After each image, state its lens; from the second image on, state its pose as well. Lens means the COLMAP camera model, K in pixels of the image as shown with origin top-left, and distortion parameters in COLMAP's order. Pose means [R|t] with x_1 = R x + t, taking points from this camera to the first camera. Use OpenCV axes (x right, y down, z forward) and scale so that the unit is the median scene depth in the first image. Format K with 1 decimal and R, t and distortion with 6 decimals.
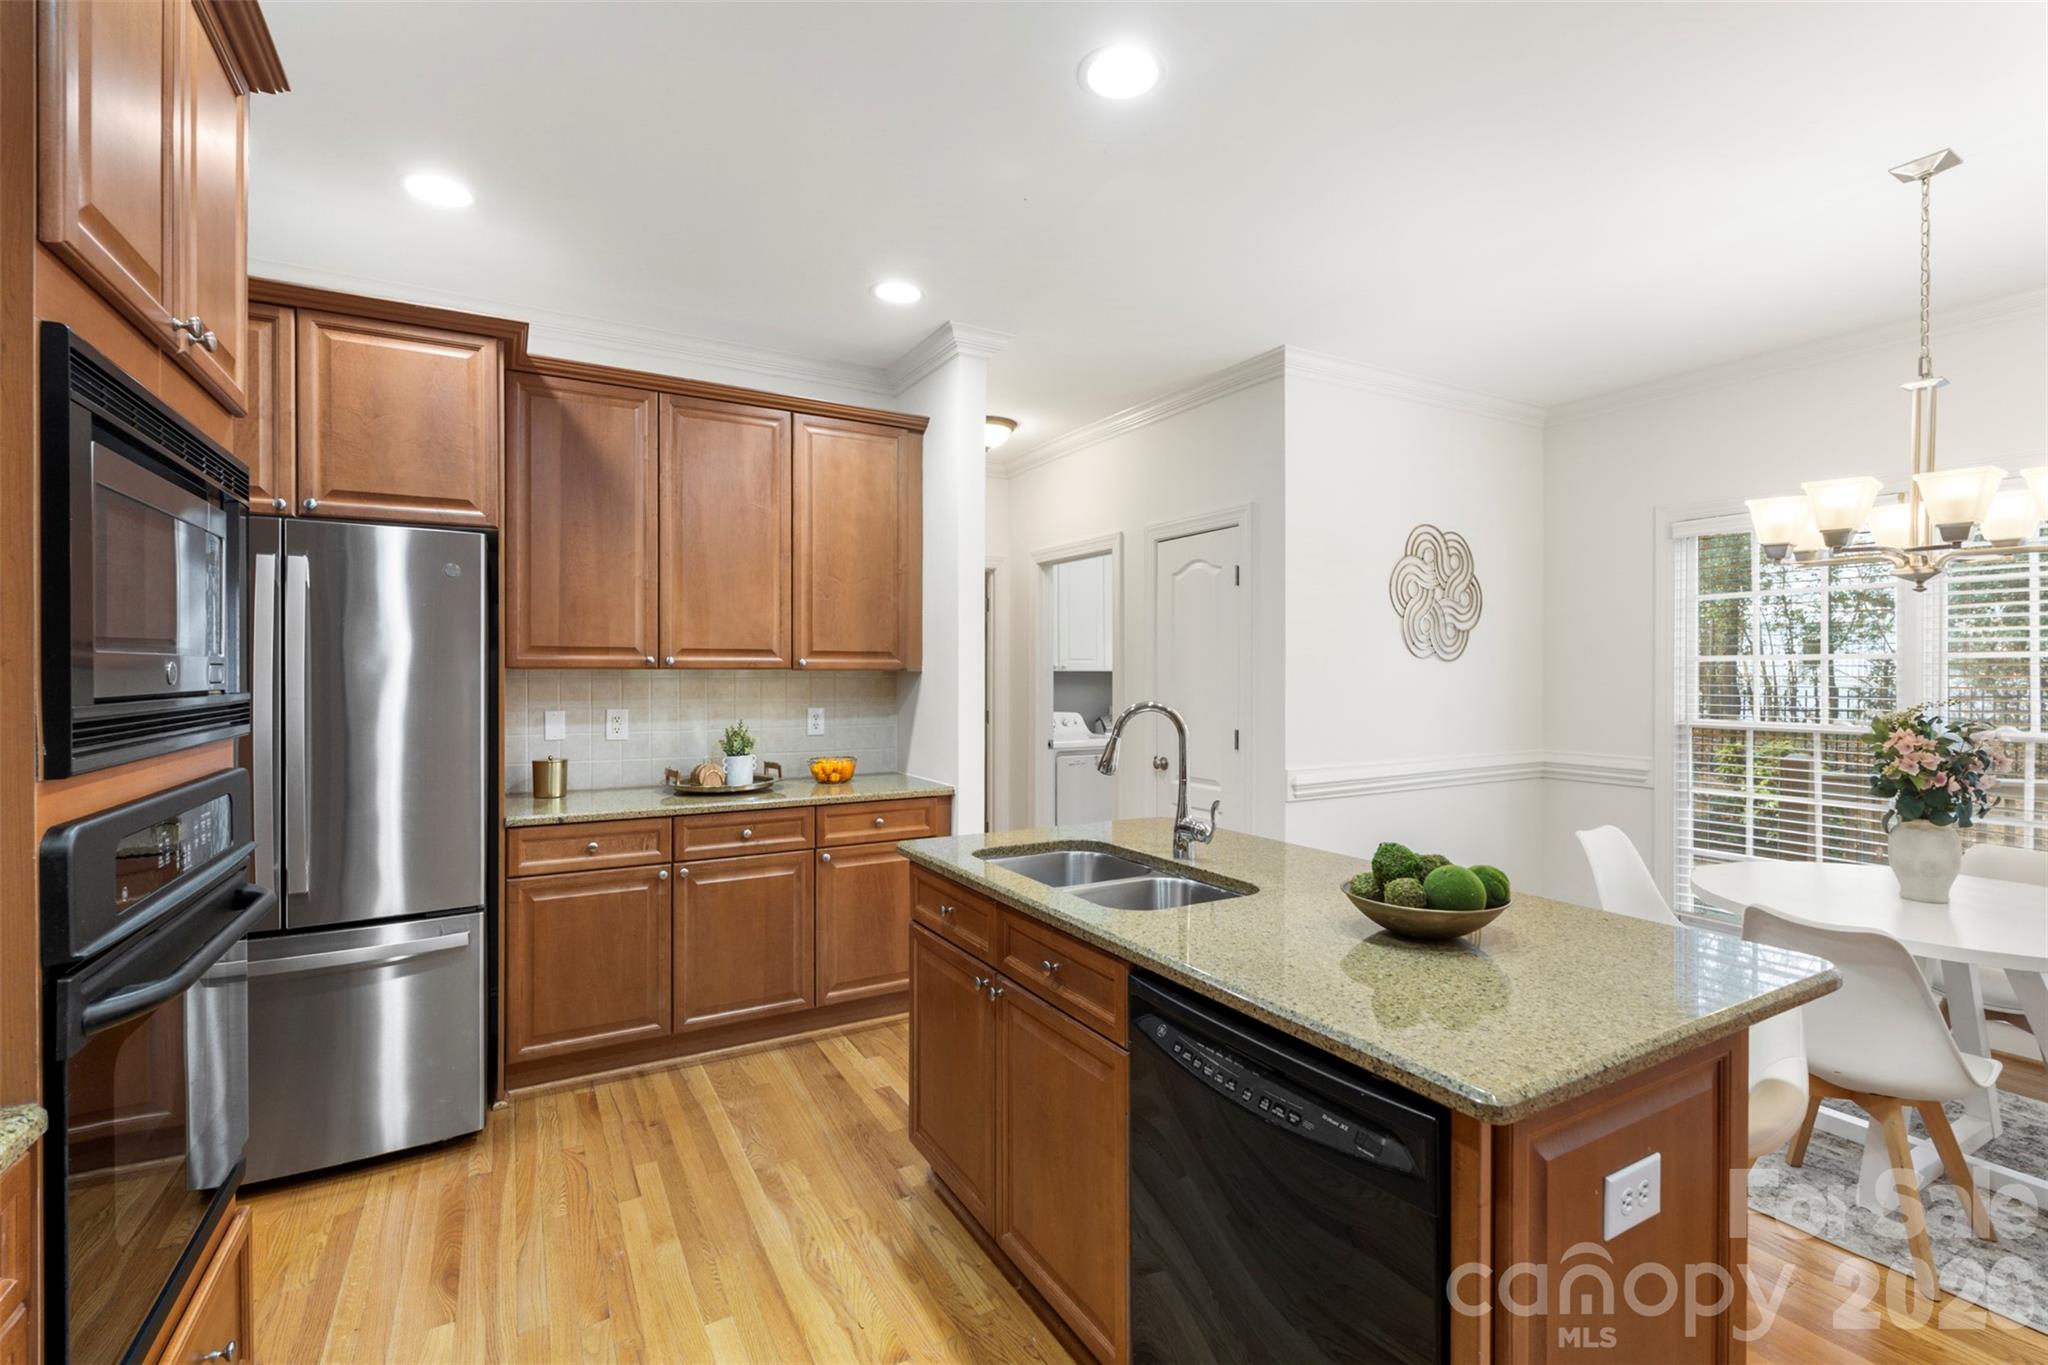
lens RADIAL K [[909.9, 0, 1040.8], [0, 909.9, 678.0], [0, 0, 1]] dist [-0.001567, -0.000069]
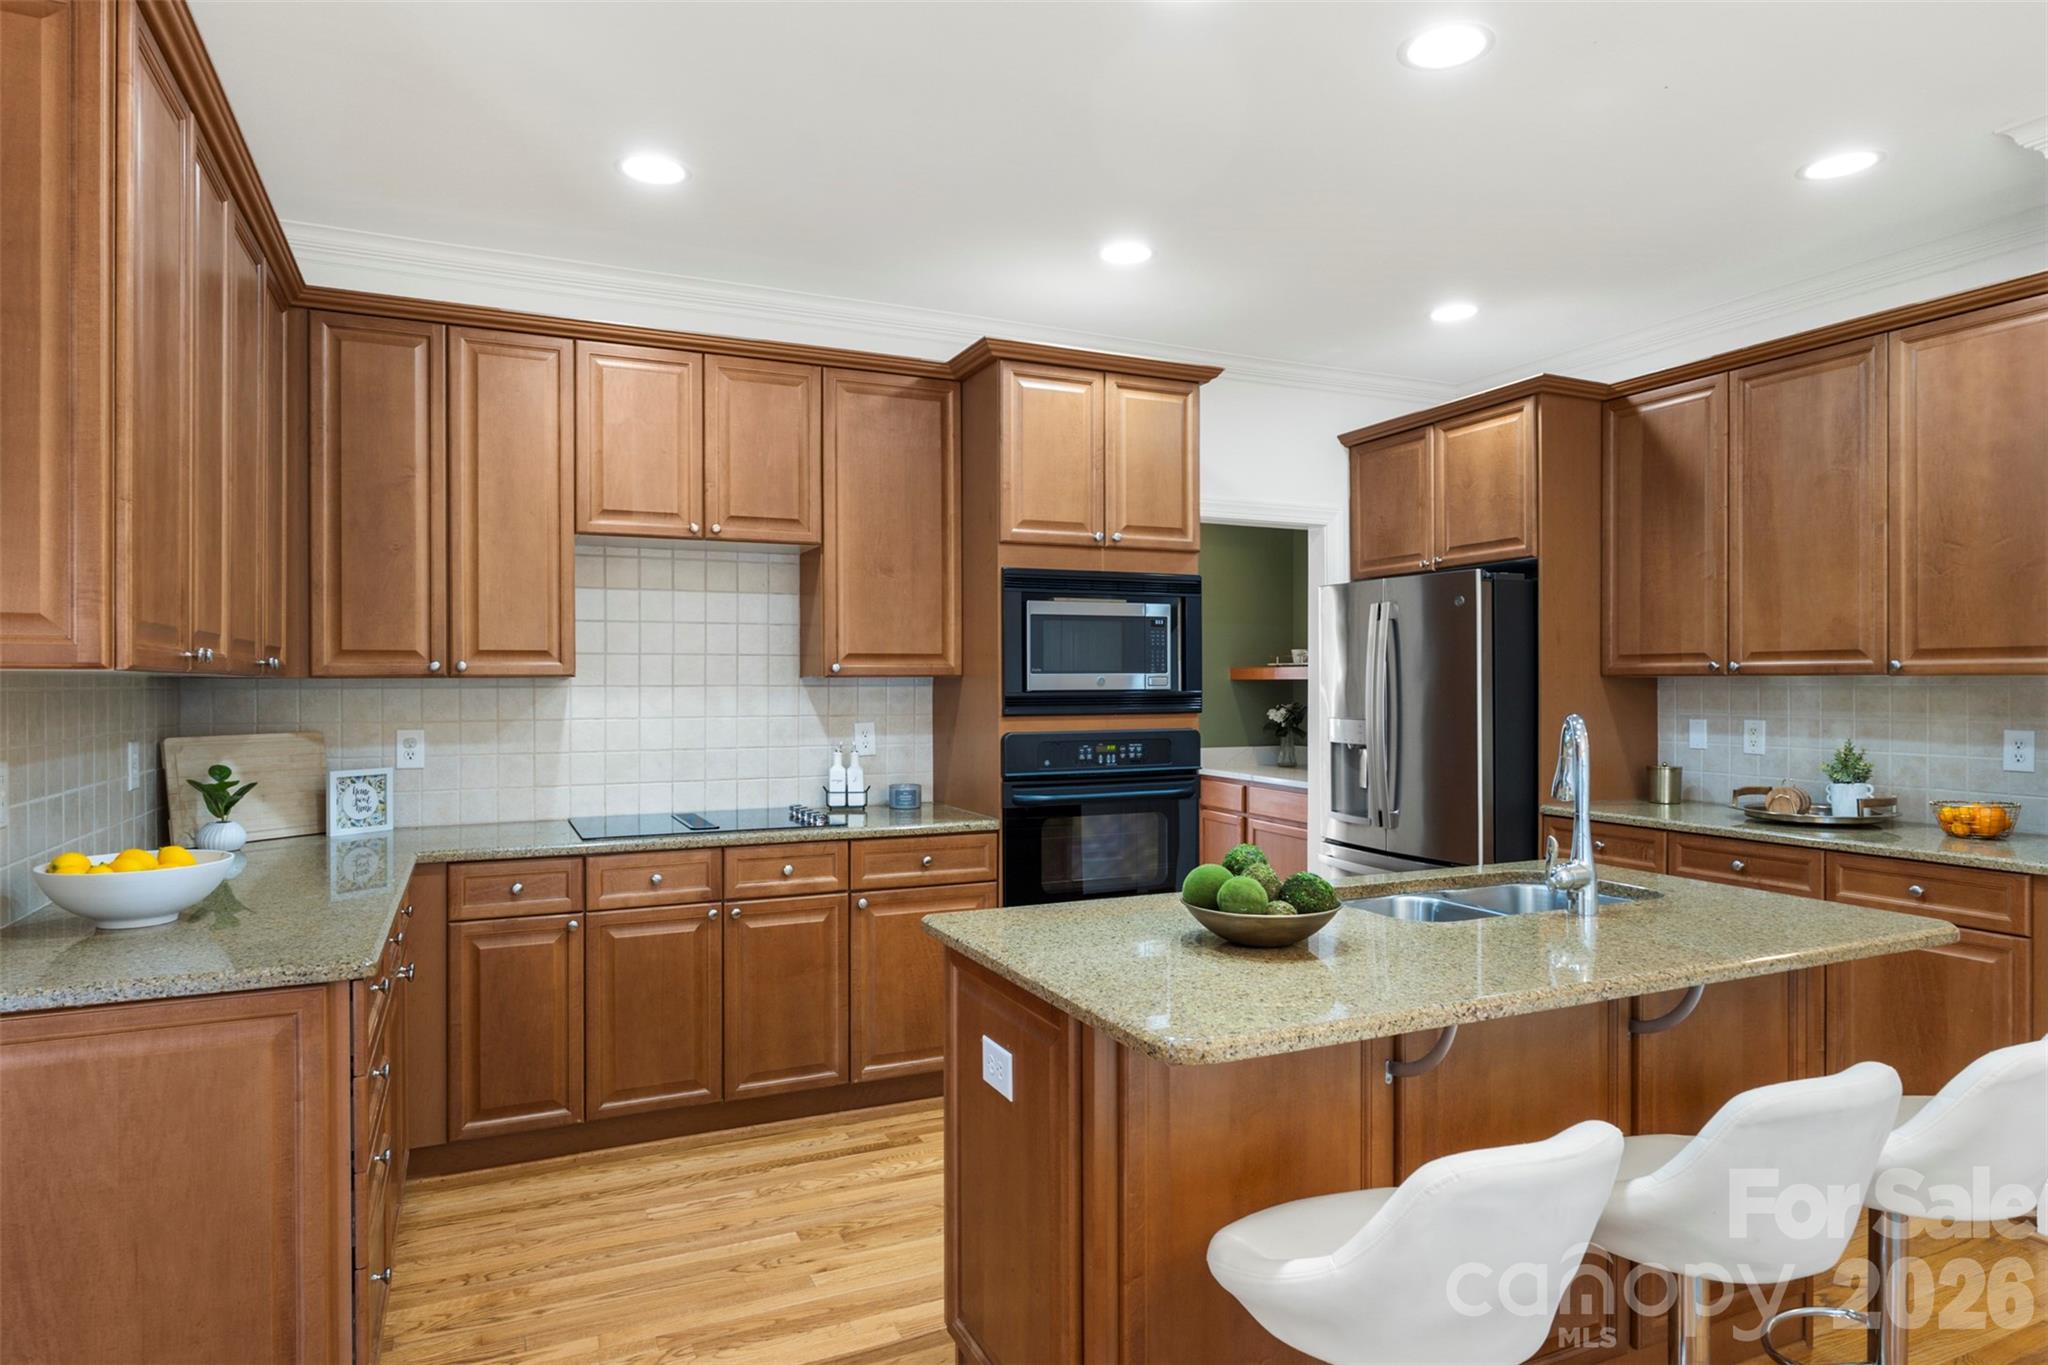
lens RADIAL K [[1179.0, 0, 1023.5], [0, 1179.0, 703.3], [0, 0, 1]] dist [0.004422, 0.000500]
pose [[-0.091406, 0.017489, -0.995660, 0.789430], [-0.004521, 0.999828, 0.017978, -0.000201], [0.995803, 0.006145, -0.091312, 0.389913]]
